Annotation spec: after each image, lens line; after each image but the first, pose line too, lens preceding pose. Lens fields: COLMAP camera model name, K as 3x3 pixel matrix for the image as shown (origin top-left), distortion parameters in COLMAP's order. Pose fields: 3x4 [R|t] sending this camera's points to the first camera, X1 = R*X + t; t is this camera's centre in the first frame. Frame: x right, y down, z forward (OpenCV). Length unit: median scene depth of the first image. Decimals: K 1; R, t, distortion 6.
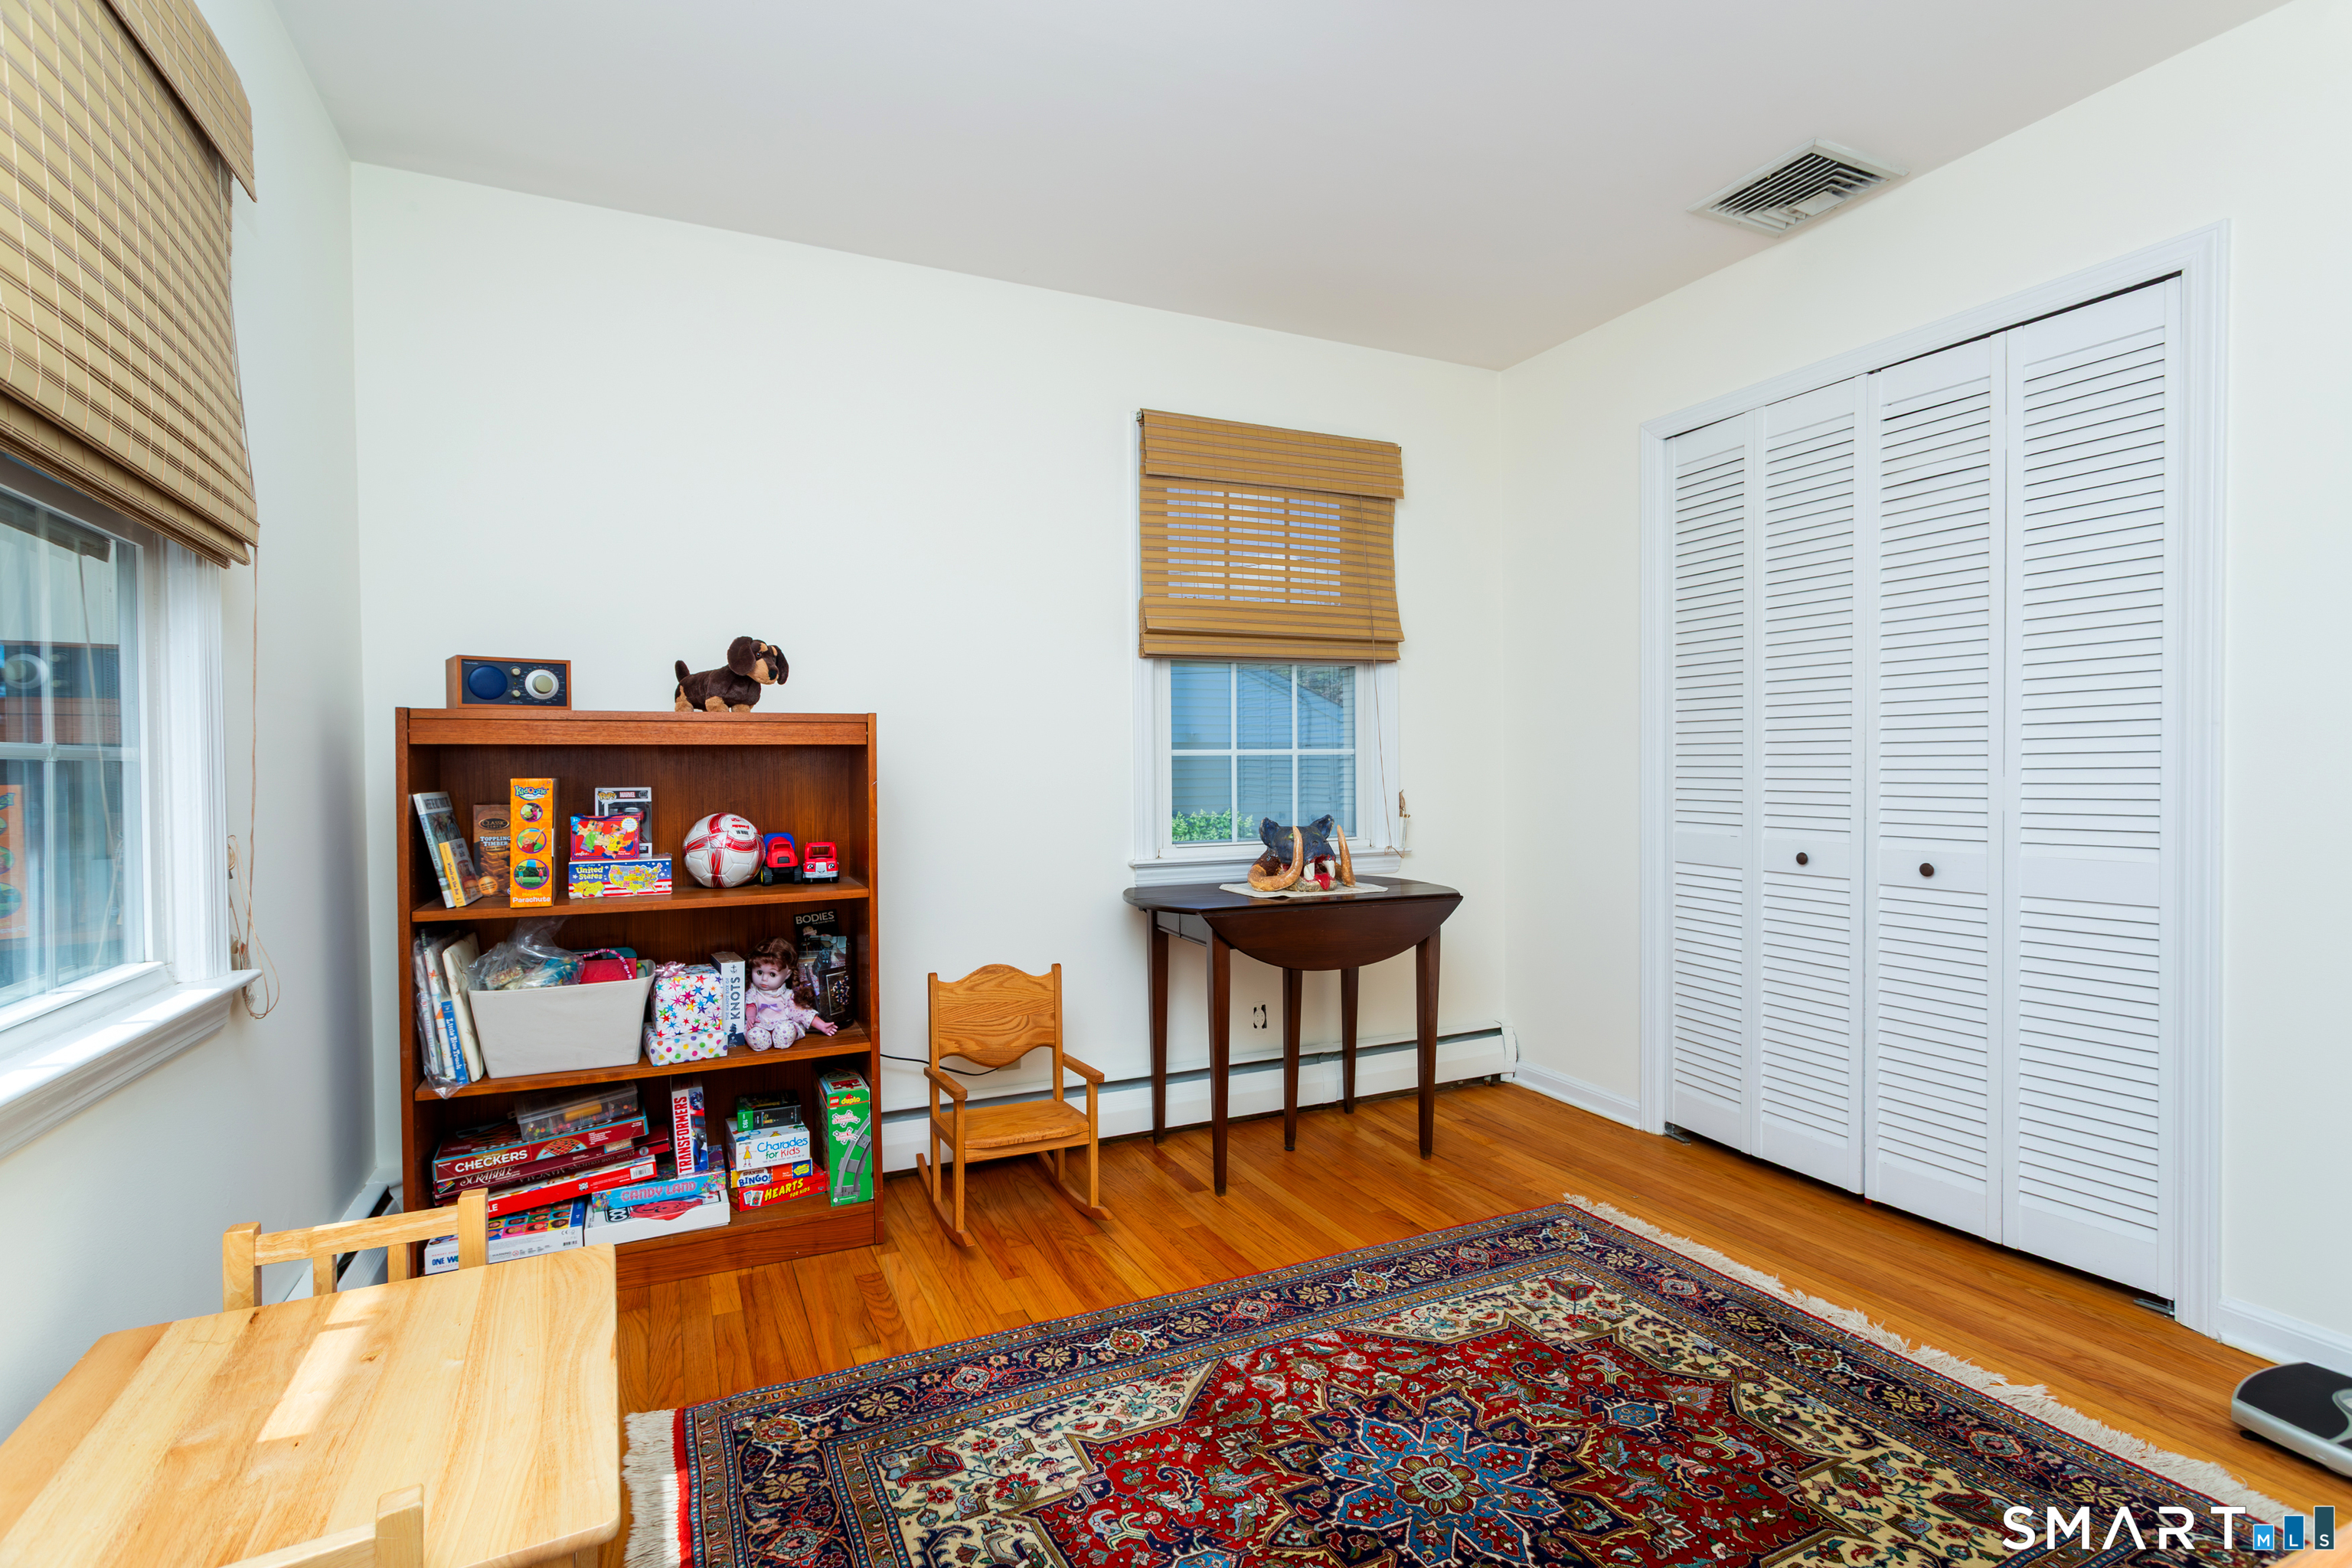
lens RADIAL K [[1107.4, 0, 1165.7], [0, 1107.4, 777.6], [0, 0, 1]] dist [-0.005885, 0.000772]
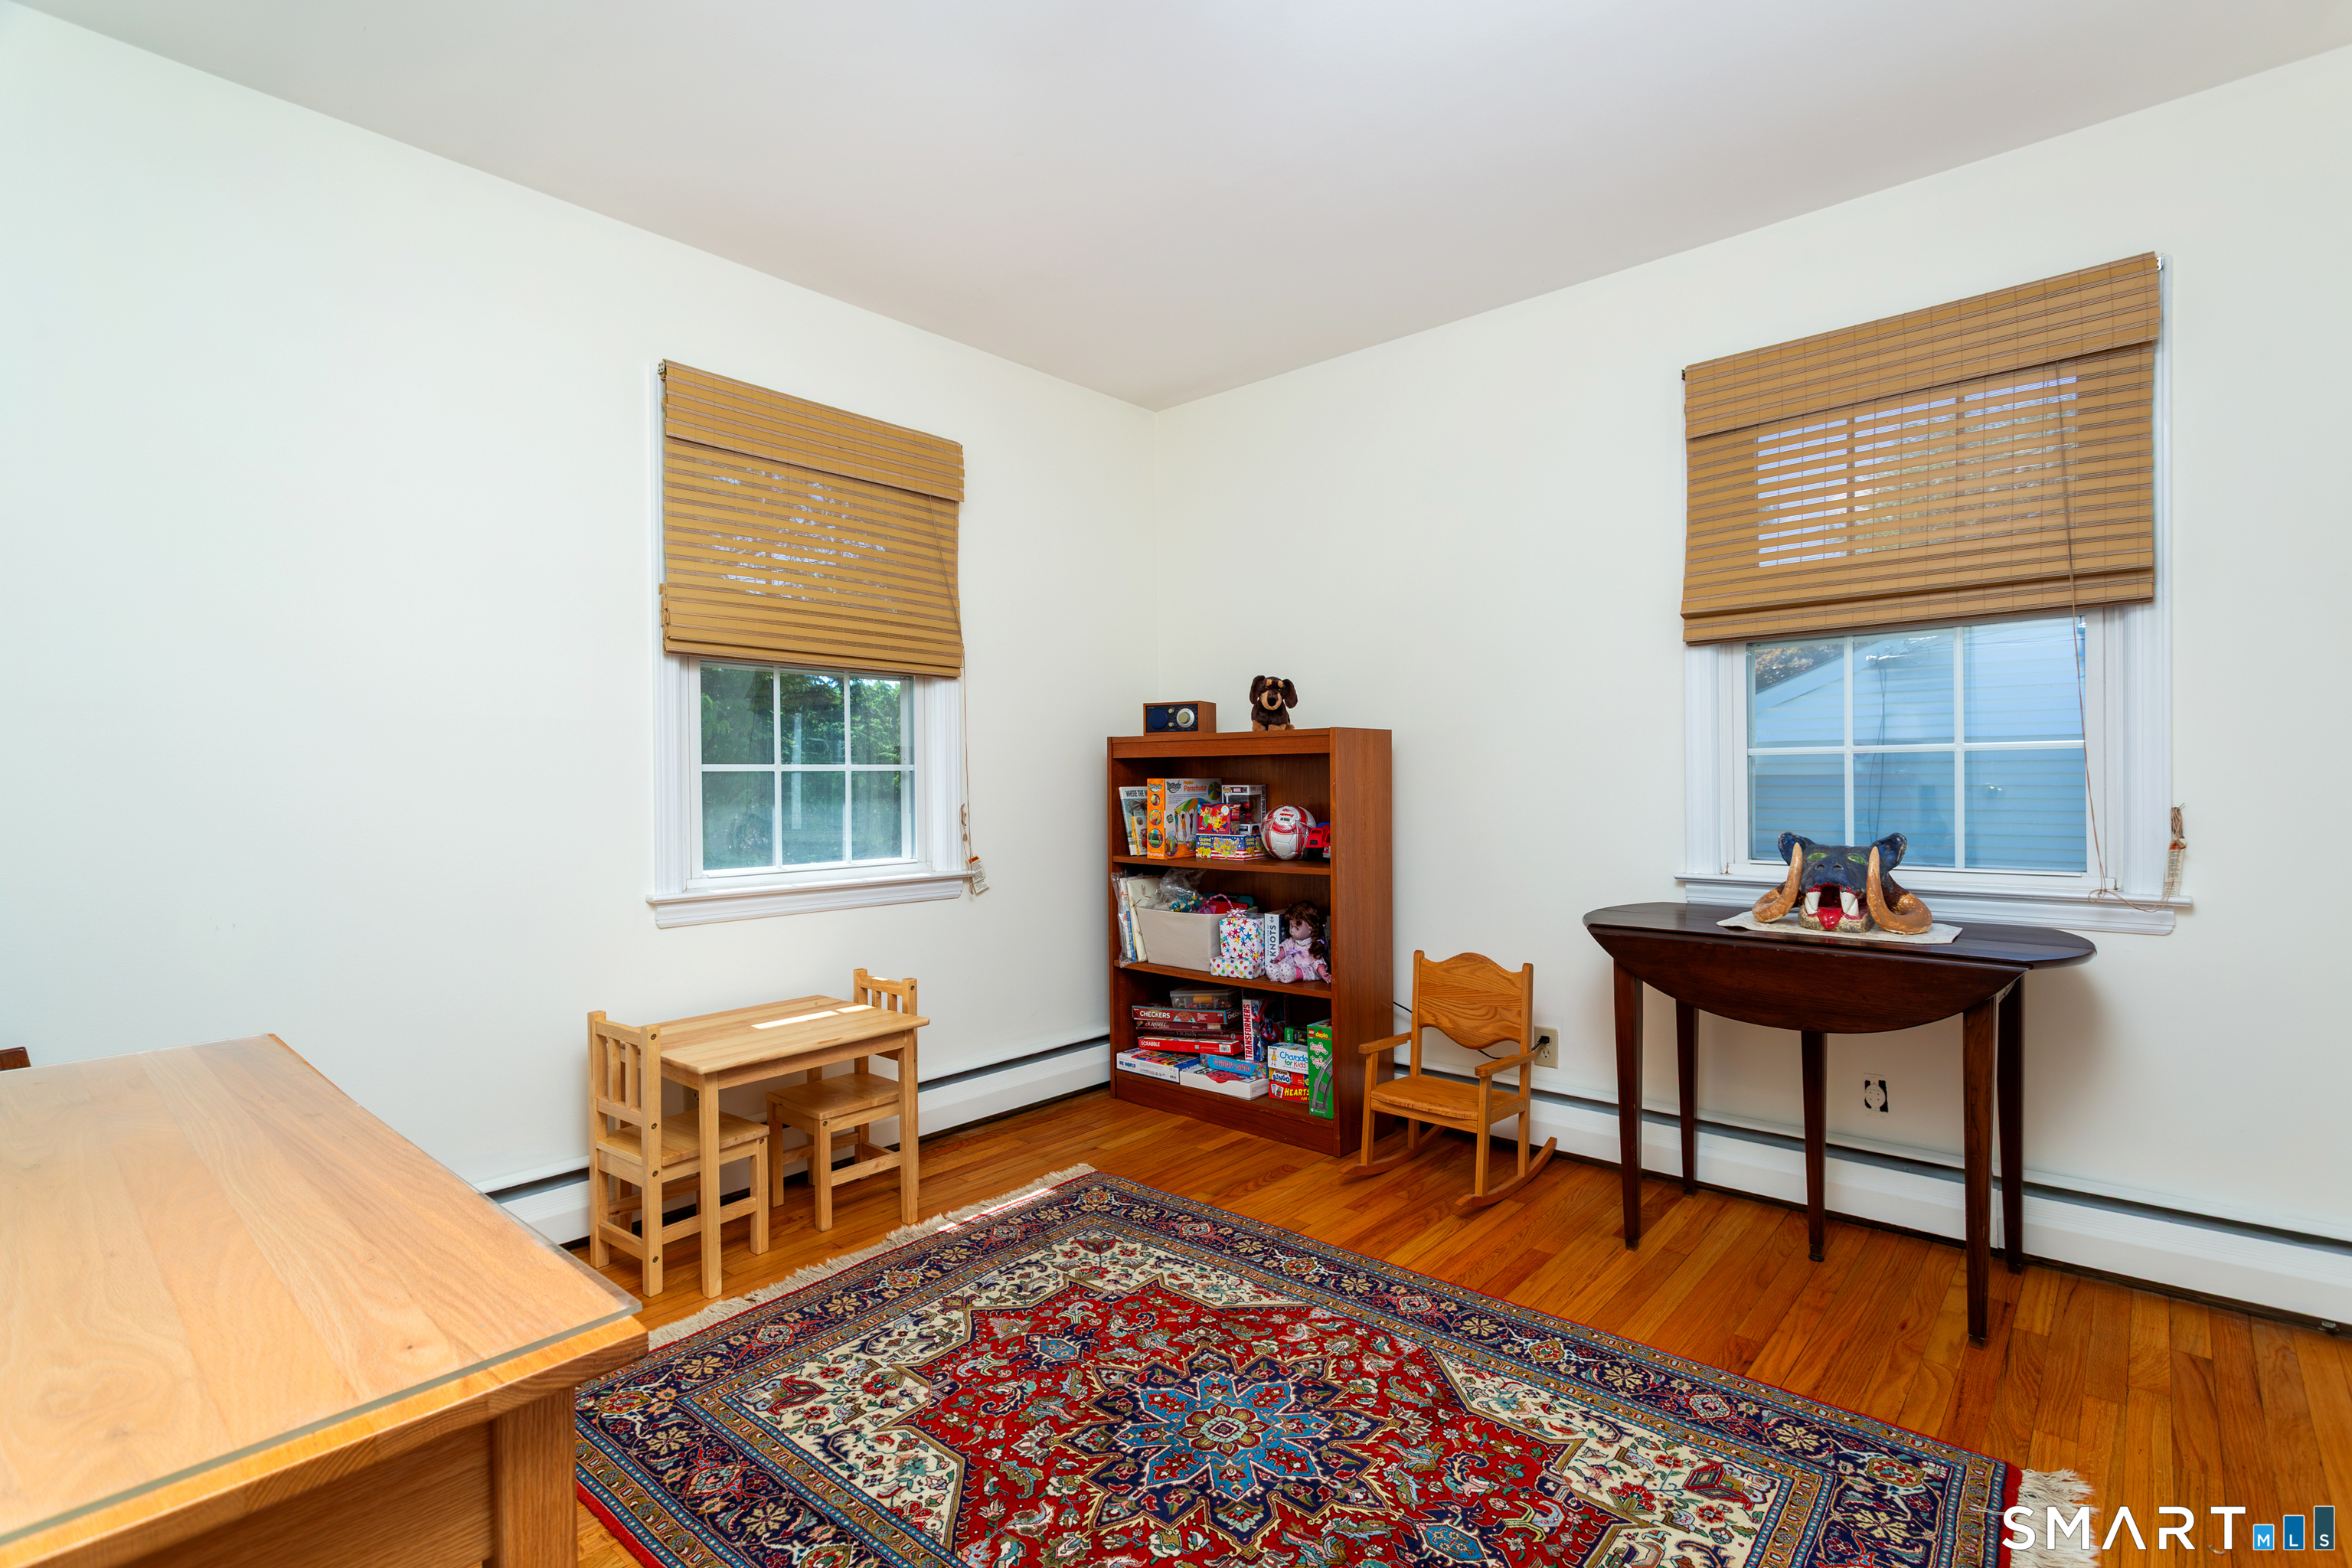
lens RADIAL K [[1107.4, 0, 1165.7], [0, 1107.4, 777.6], [0, 0, 1]] dist [-0.005885, 0.000772]
pose [[0.395046, 0.005380, -0.918646, 0.855167], [-0.002592, 0.999985, 0.004742, -0.007981], [0.918658, 0.000508, 0.395054, 0.359420]]
